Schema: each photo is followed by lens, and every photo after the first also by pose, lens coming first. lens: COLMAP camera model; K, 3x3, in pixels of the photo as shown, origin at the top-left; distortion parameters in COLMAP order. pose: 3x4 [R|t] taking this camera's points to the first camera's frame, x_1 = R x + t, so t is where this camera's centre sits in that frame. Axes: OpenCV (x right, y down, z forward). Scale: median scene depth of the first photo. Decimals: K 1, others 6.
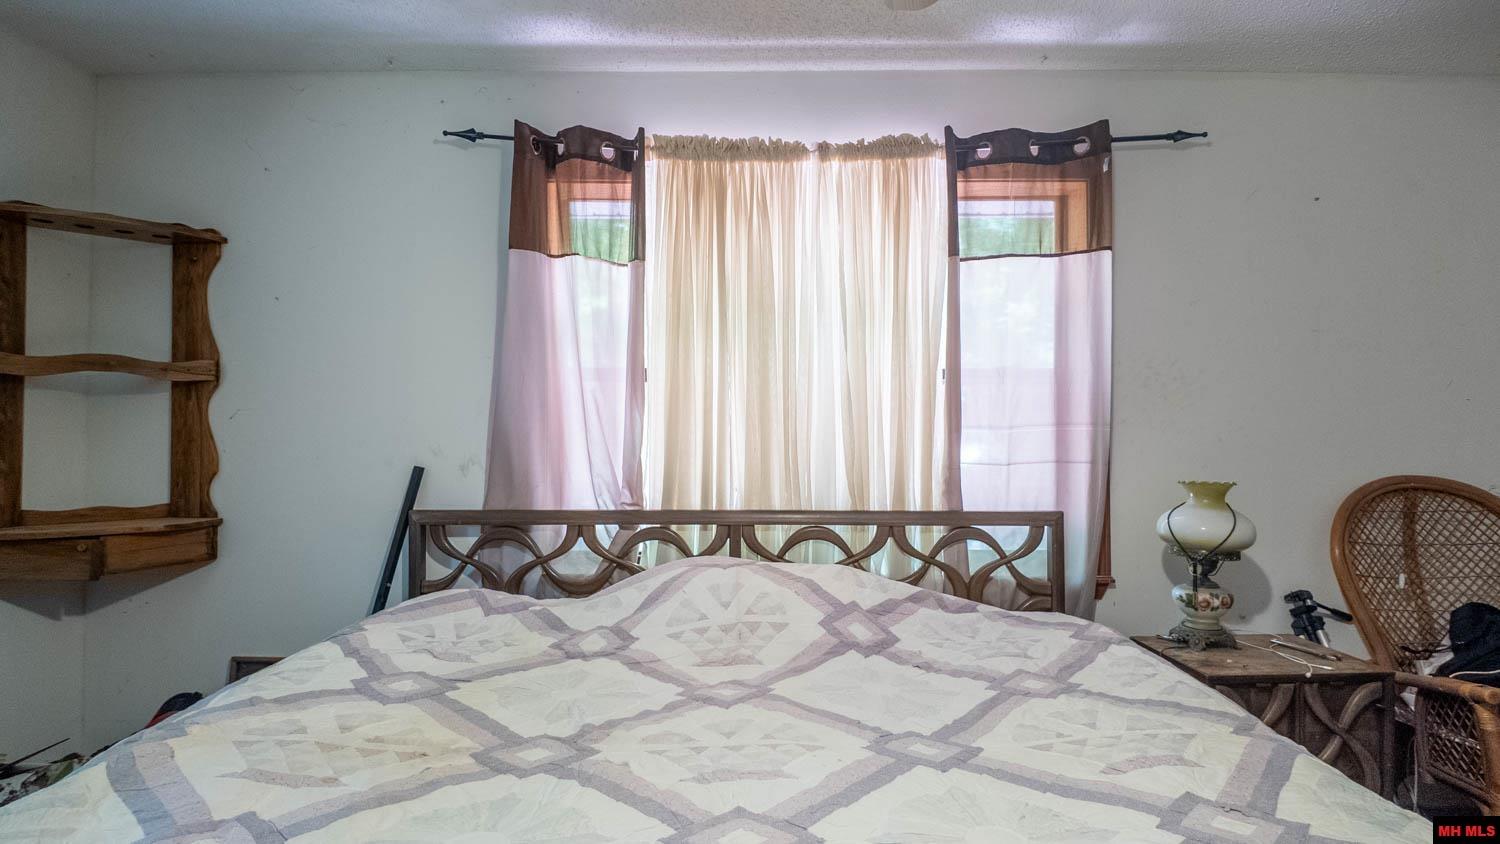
lens RADIAL K [[780.3, 0, 750.0], [0, 780.3, 422.0], [0, 0, 1]] dist [-0.009831, -0.001027]
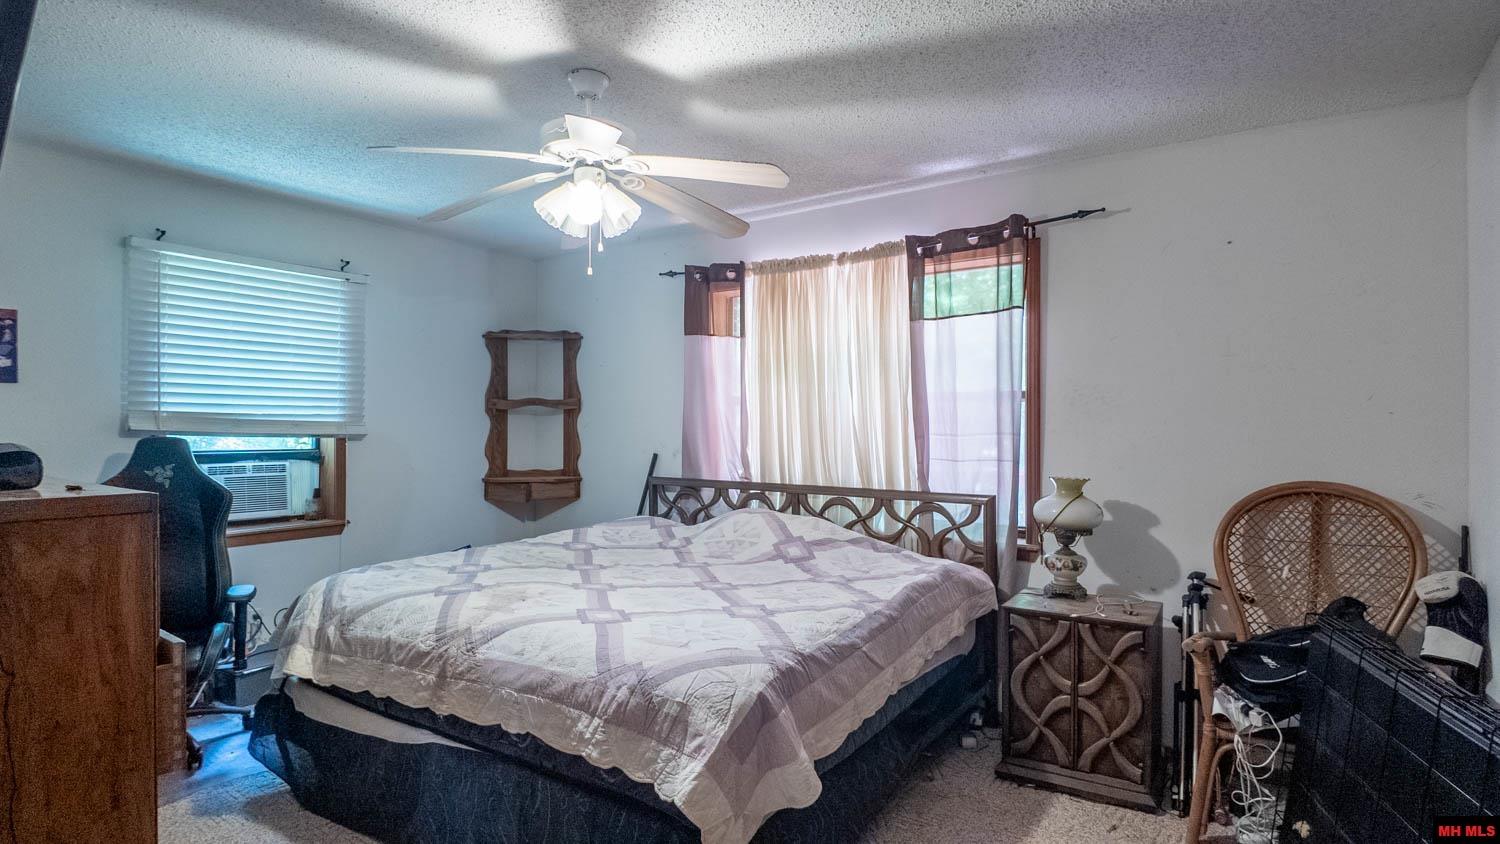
lens RADIAL K [[780.3, 0, 750.0], [0, 780.3, 422.0], [0, 0, 1]] dist [-0.009831, -0.001027]
pose [[0.818249, -0.001652, -0.574862, 0.842424], [0.008766, 0.999915, 0.009603, -0.034770], [0.574797, -0.012896, 0.818194, -0.396346]]
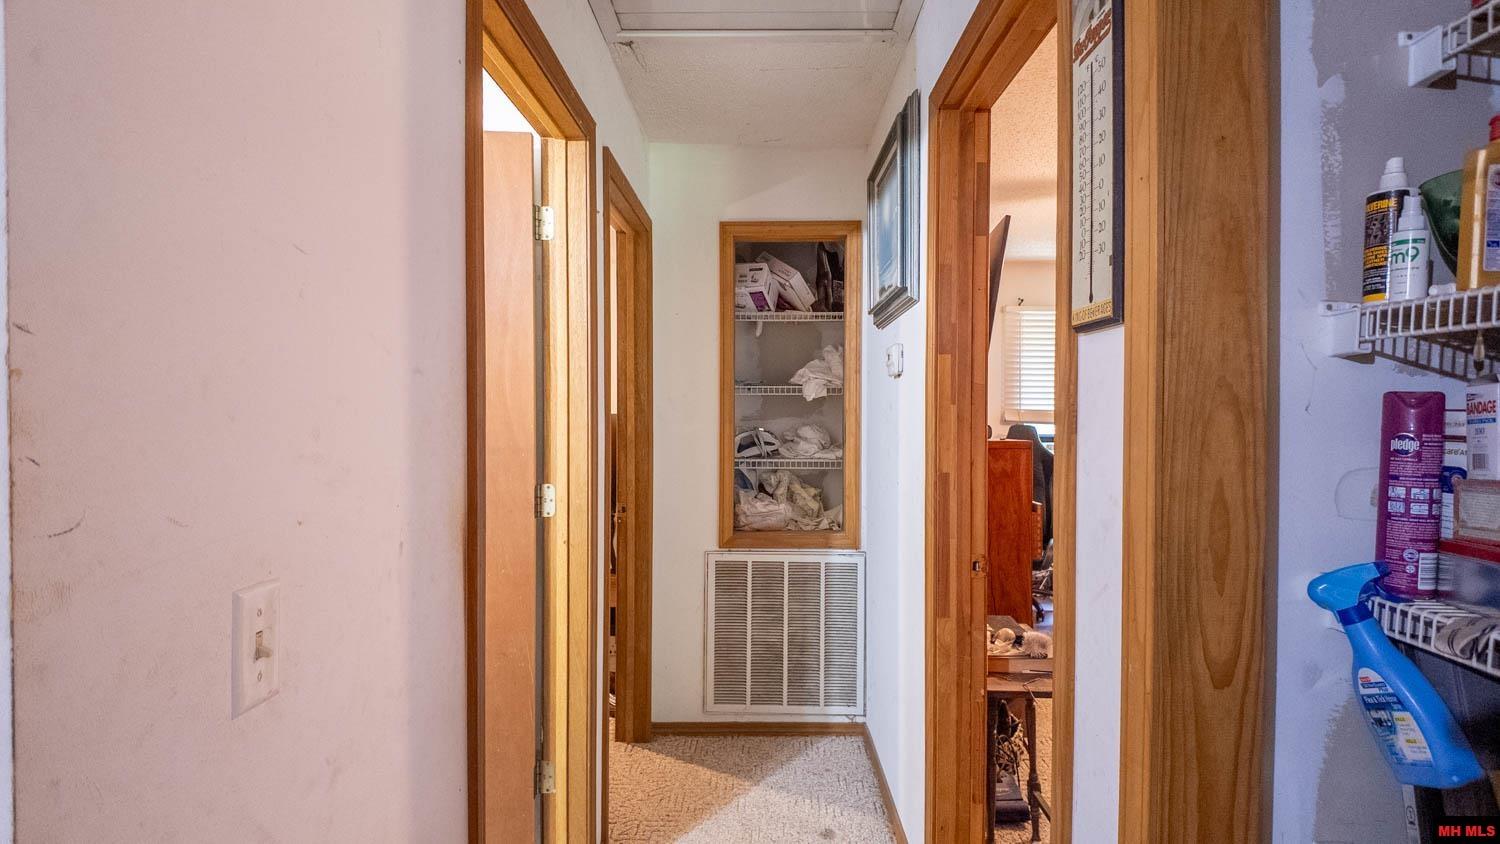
lens RADIAL K [[780.3, 0, 750.0], [0, 780.3, 422.0], [0, 0, 1]] dist [-0.009831, -0.001027]
pose [[-0.010537, -0.000775, -0.999944, 2.548408], [0.016811, 0.999858, -0.000952, -0.005614], [0.999803, -0.016820, -0.010522, -1.050299]]
